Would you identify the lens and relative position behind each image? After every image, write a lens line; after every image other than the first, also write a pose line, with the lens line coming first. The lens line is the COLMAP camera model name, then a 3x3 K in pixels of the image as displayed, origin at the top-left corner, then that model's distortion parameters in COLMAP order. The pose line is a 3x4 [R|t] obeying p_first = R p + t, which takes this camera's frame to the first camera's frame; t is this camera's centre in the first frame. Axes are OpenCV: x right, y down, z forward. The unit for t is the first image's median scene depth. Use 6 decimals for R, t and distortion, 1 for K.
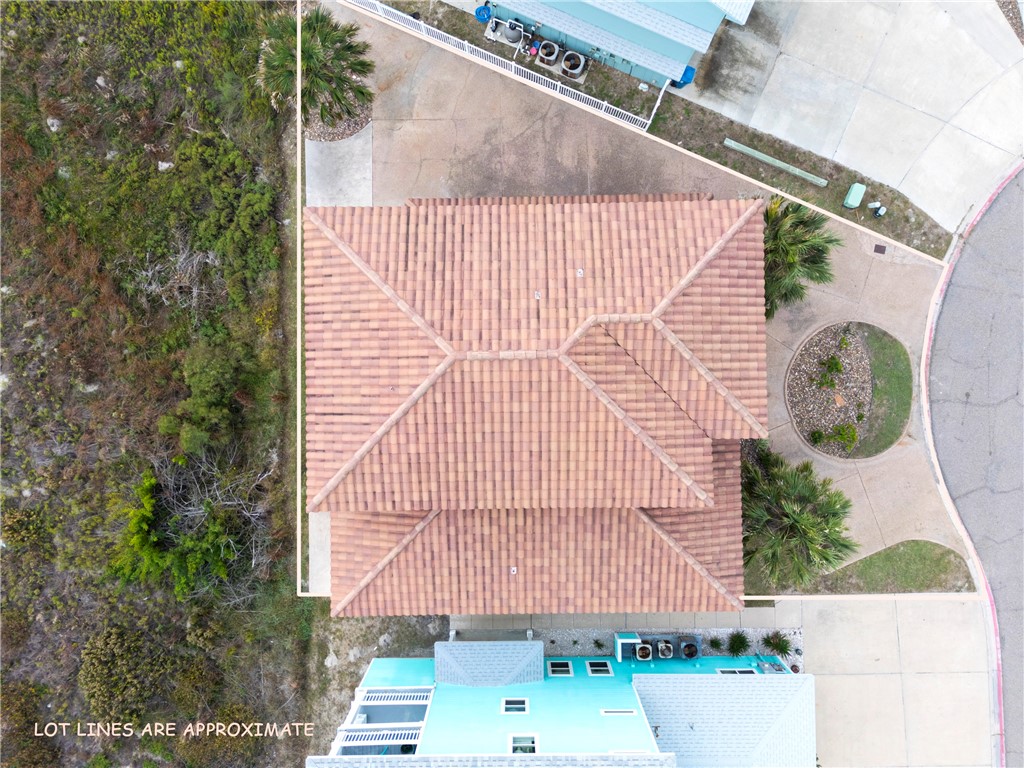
lens RADIAL K [[726.1, 0, 512.0], [0, 726.1, 384.0], [0, 0, 1]] dist [0.079916, -0.073796]
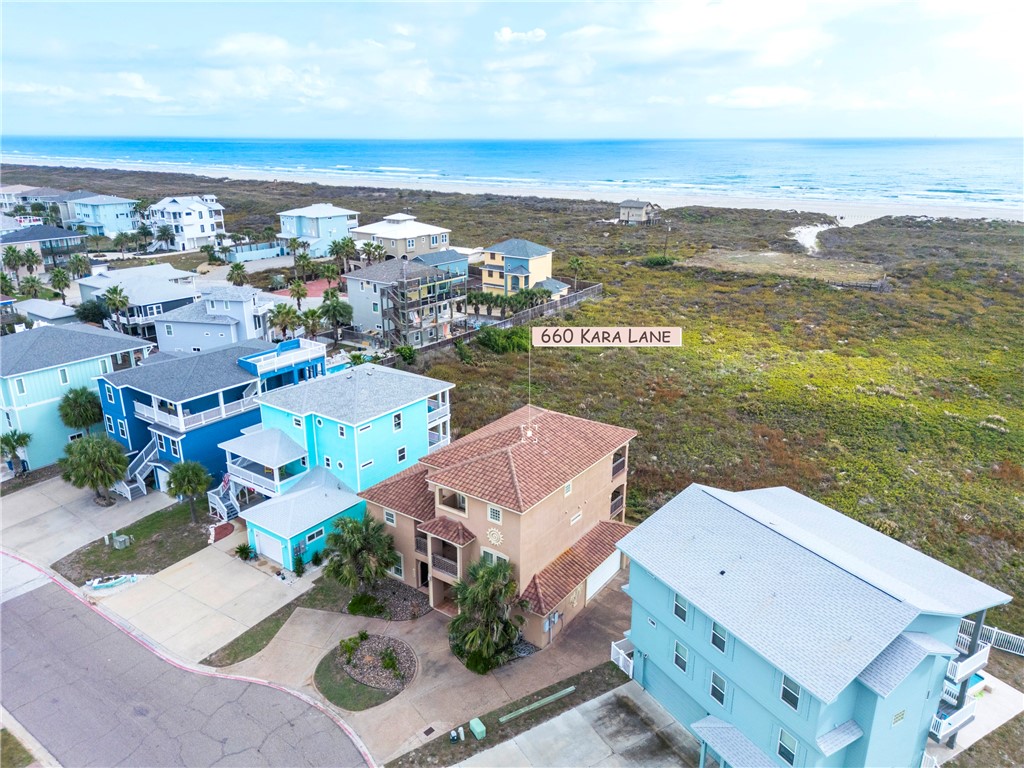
lens RADIAL K [[722.9, 0, 512.4], [0, 722.9, 380.8], [0, 0, 1]] dist [0.077048, -0.072377]
pose [[-0.596374, 0.258115, -0.760076, 1.180851], [-0.802514, -0.170952, 0.571618, -0.878186], [0.017606, 0.950869, 0.309092, 0.091039]]
